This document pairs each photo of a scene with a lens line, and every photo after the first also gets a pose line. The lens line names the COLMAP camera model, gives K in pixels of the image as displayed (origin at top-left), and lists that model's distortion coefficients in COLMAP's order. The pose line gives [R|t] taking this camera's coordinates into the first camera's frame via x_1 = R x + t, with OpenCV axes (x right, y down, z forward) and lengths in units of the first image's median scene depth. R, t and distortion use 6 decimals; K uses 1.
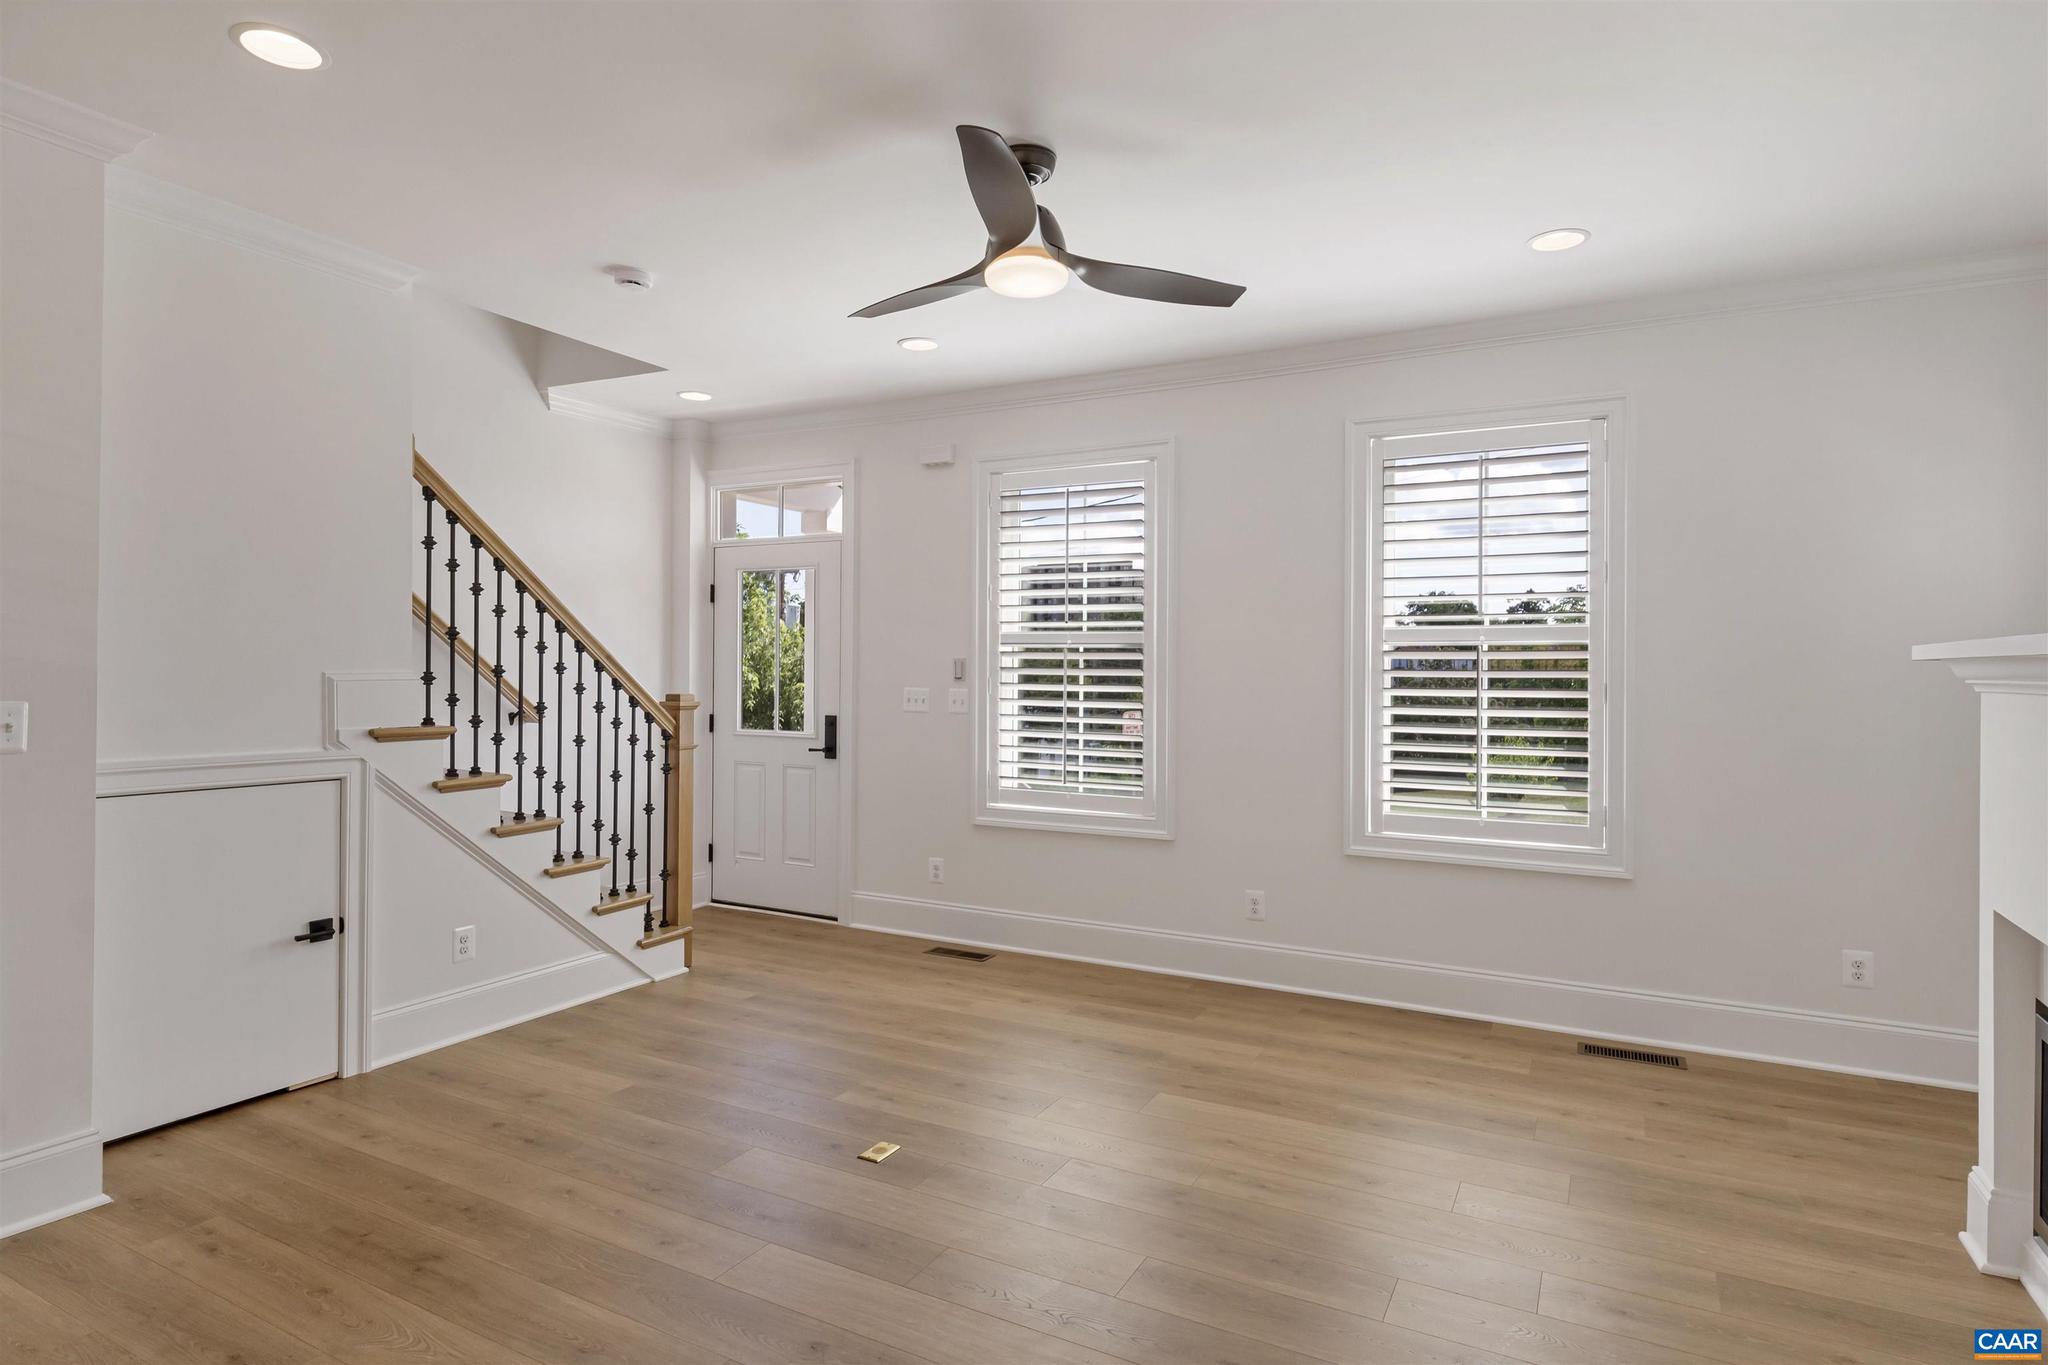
lens RADIAL K [[1097.2, 0, 1024.0], [0, 1097.2, 665.7], [0, 0, 1]] dist [-0.006322, -0.001008]
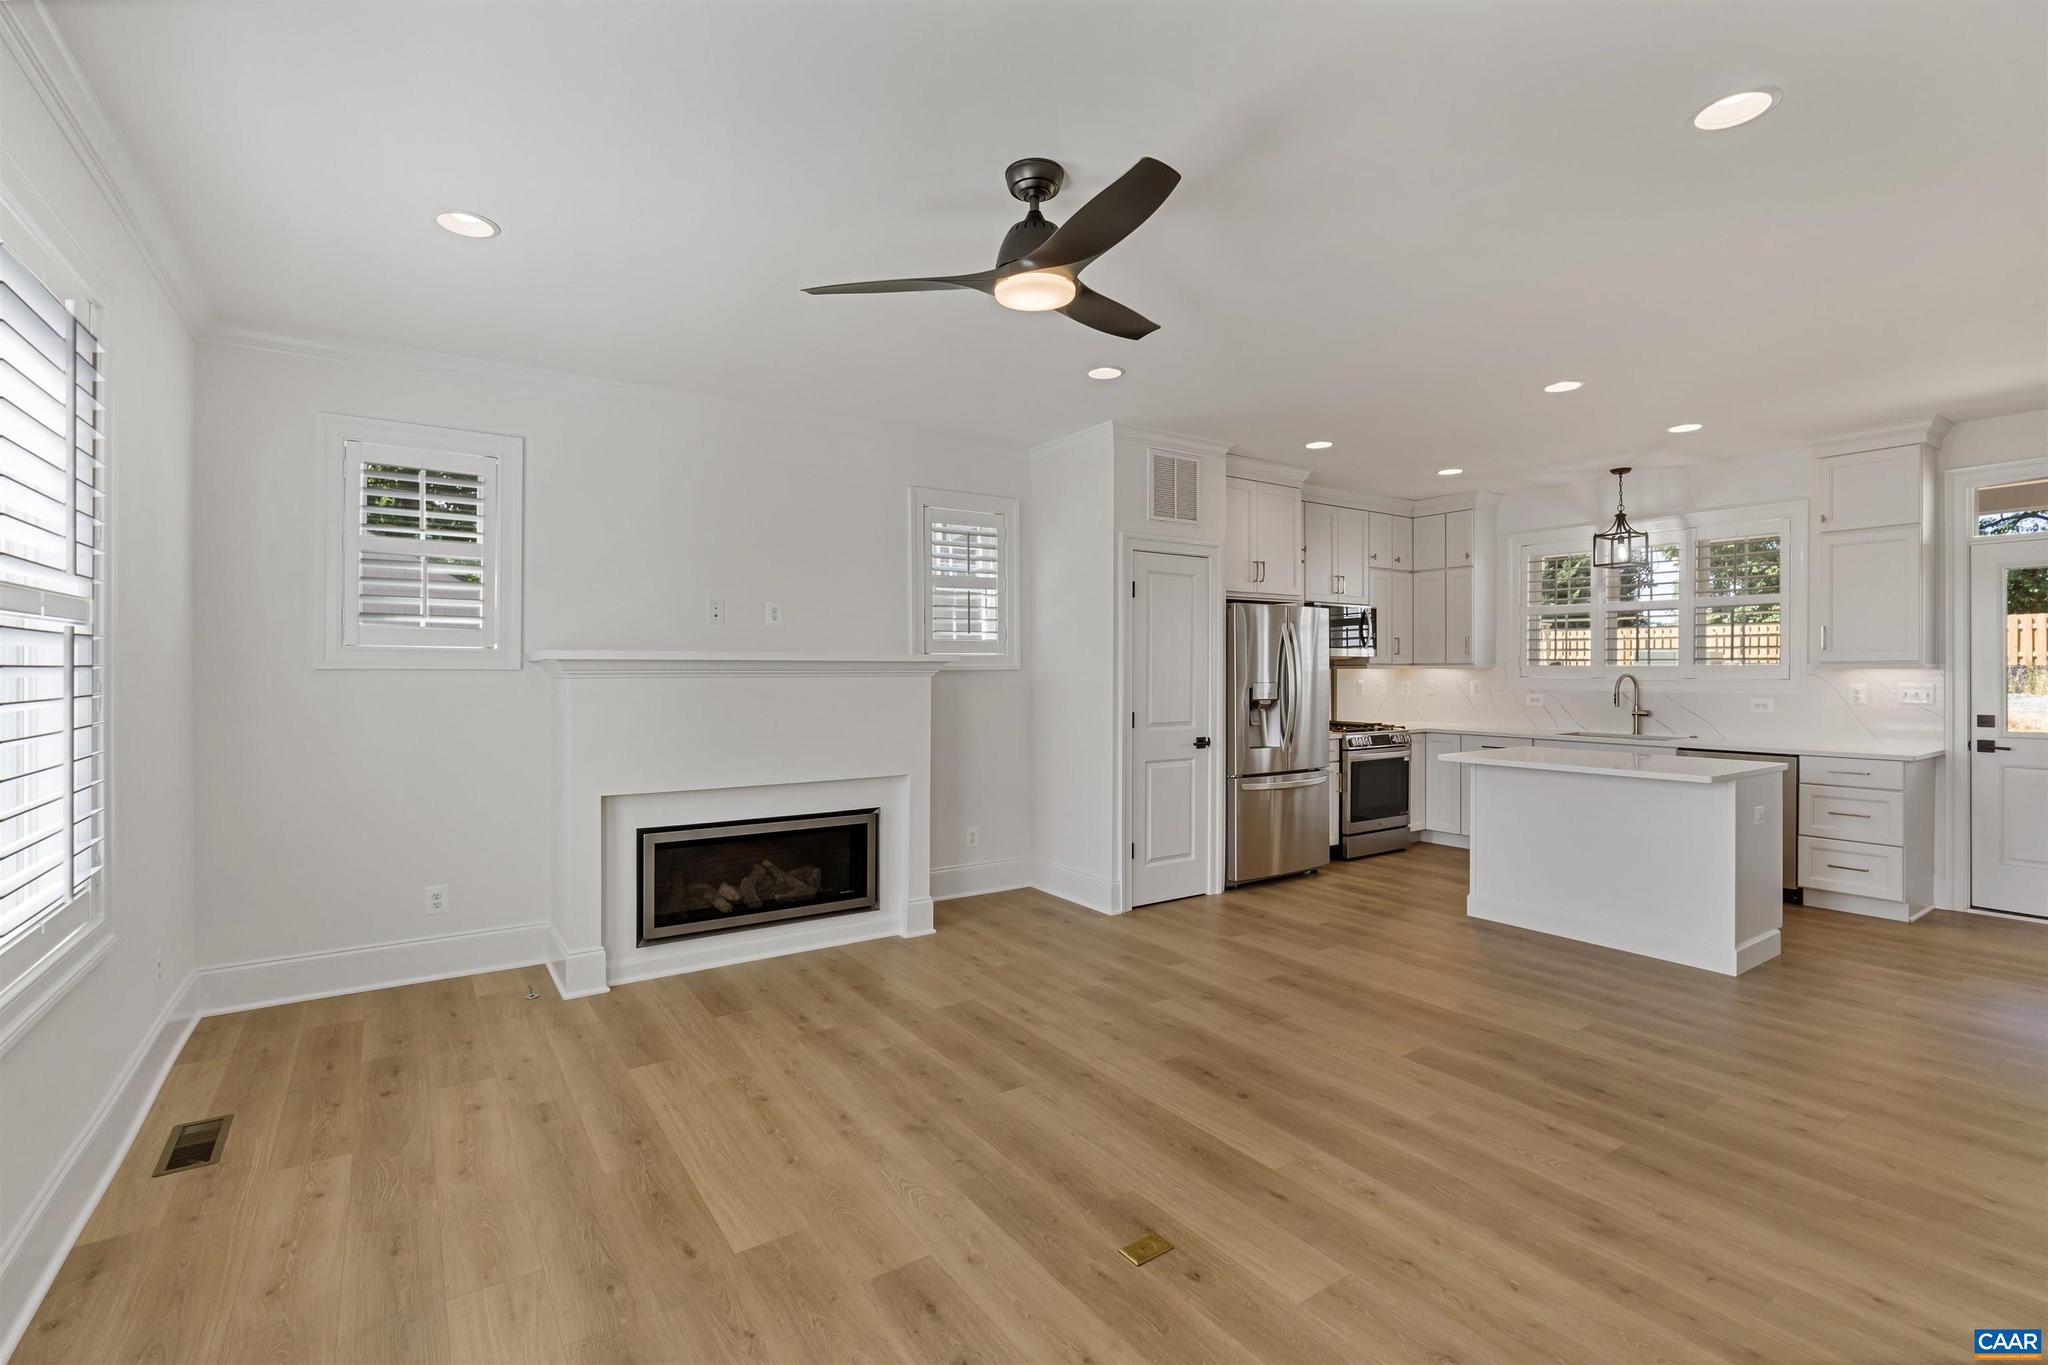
lens RADIAL K [[924.6, 0, 1021.1], [0, 924.6, 672.6], [0, 0, 1]] dist [-0.010477, 0.001241]
pose [[-0.888375, -0.008628, 0.459037, -0.243333], [-0.008103, 0.999962, 0.003114, 0.002602], [-0.459047, -0.000953, -0.888412, 1.105827]]
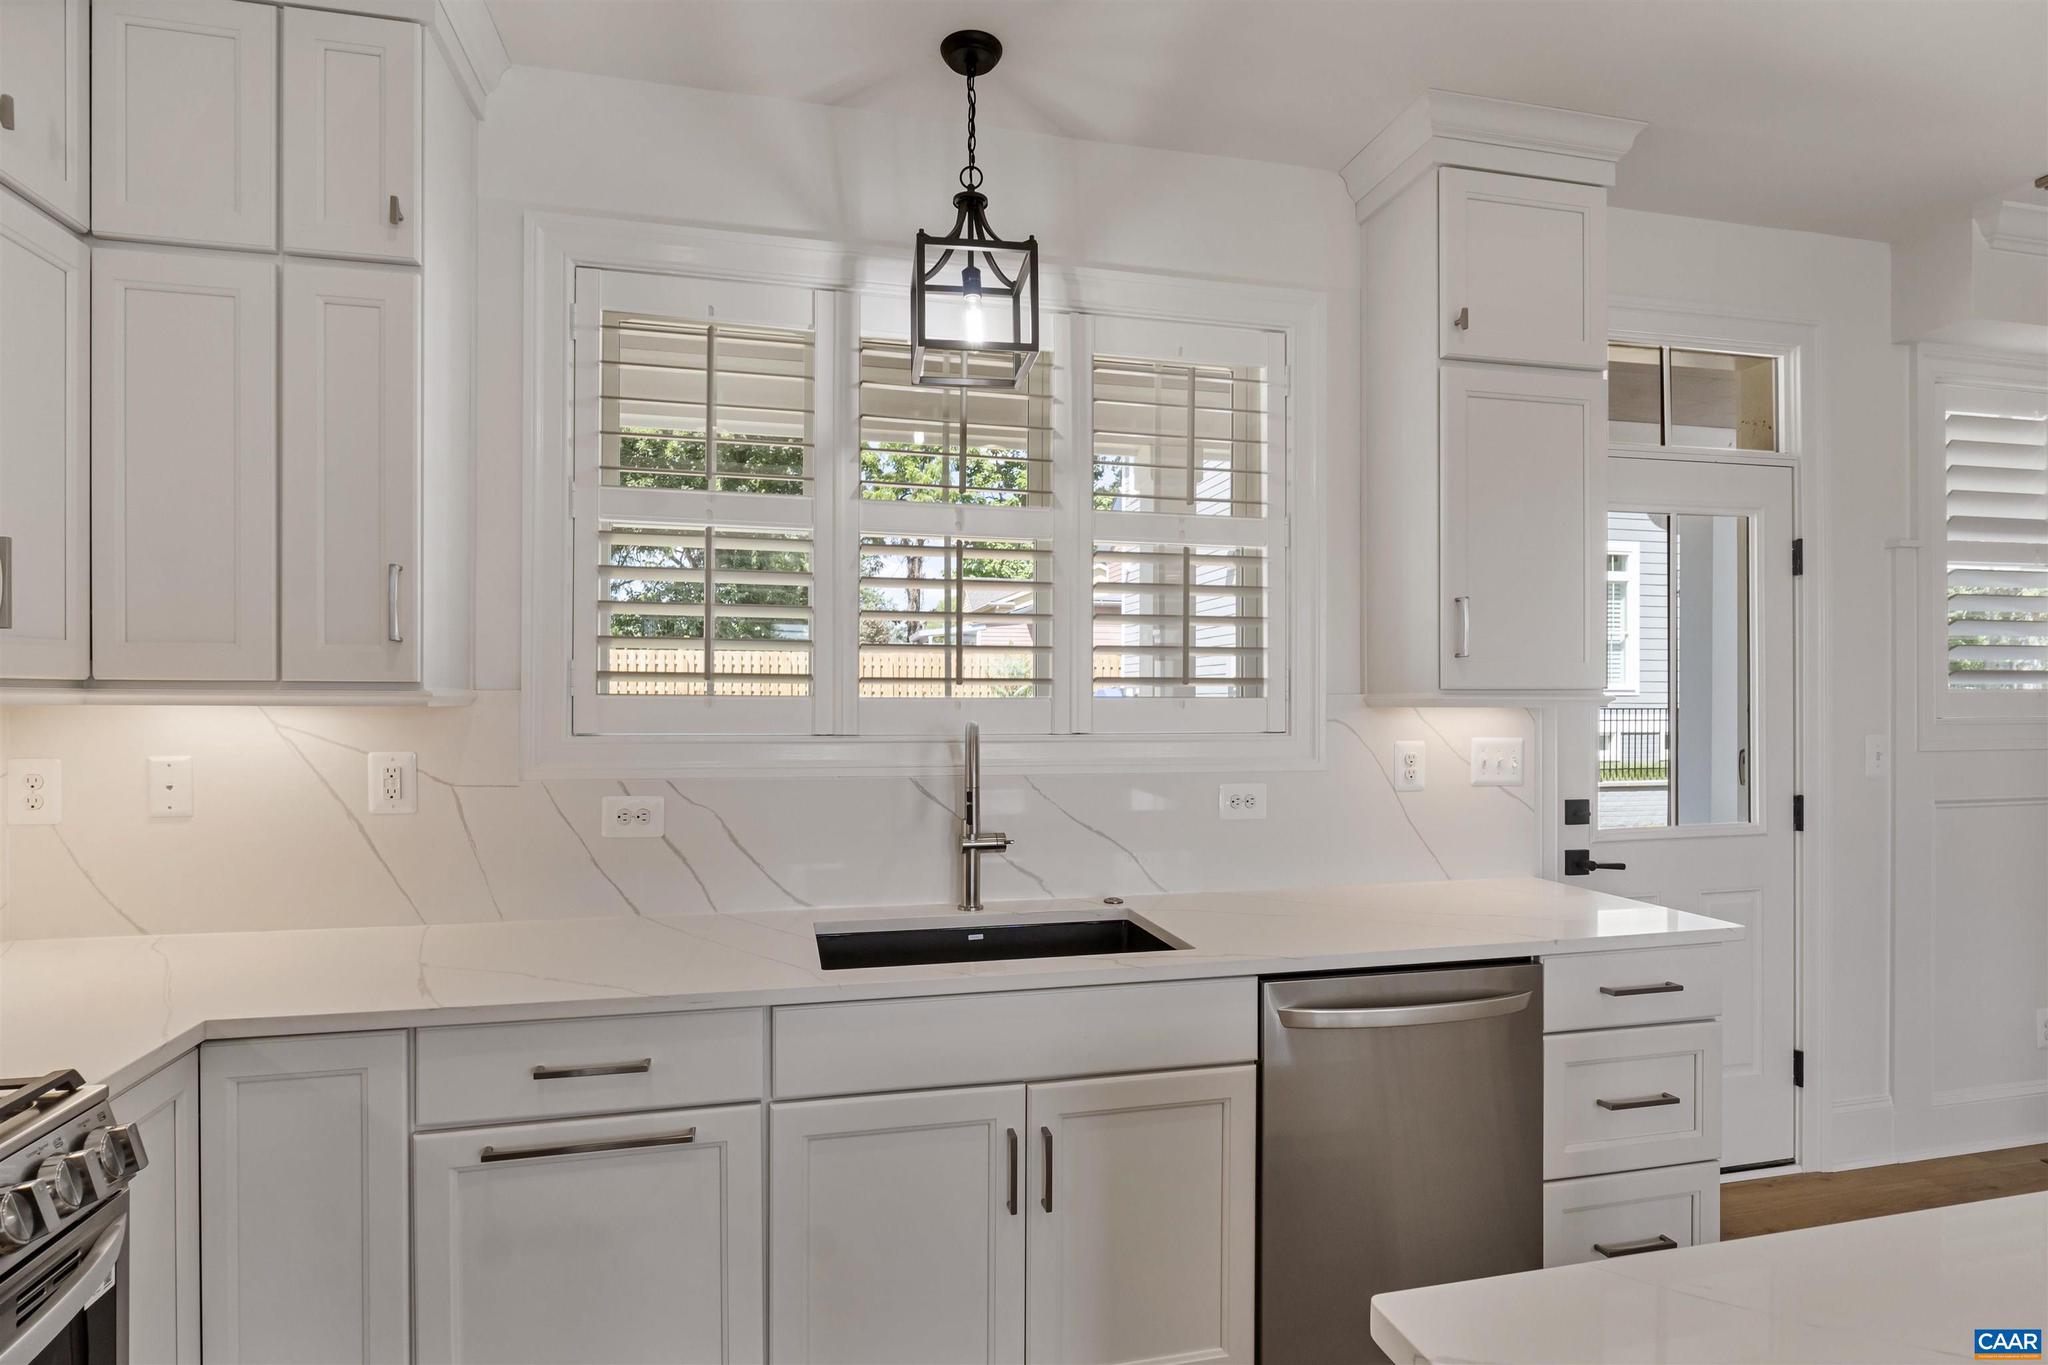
lens RADIAL K [[1055.9, 0, 1026.5], [0, 1055.9, 700.5], [0, 0, 1]] dist [-0.007347, -0.000057]
pose [[-0.745952, -0.003462, -0.665991, -0.112221], [-0.005208, 0.999986, 0.000634, -0.009454], [0.665979, 0.003941, -0.745960, -0.121112]]
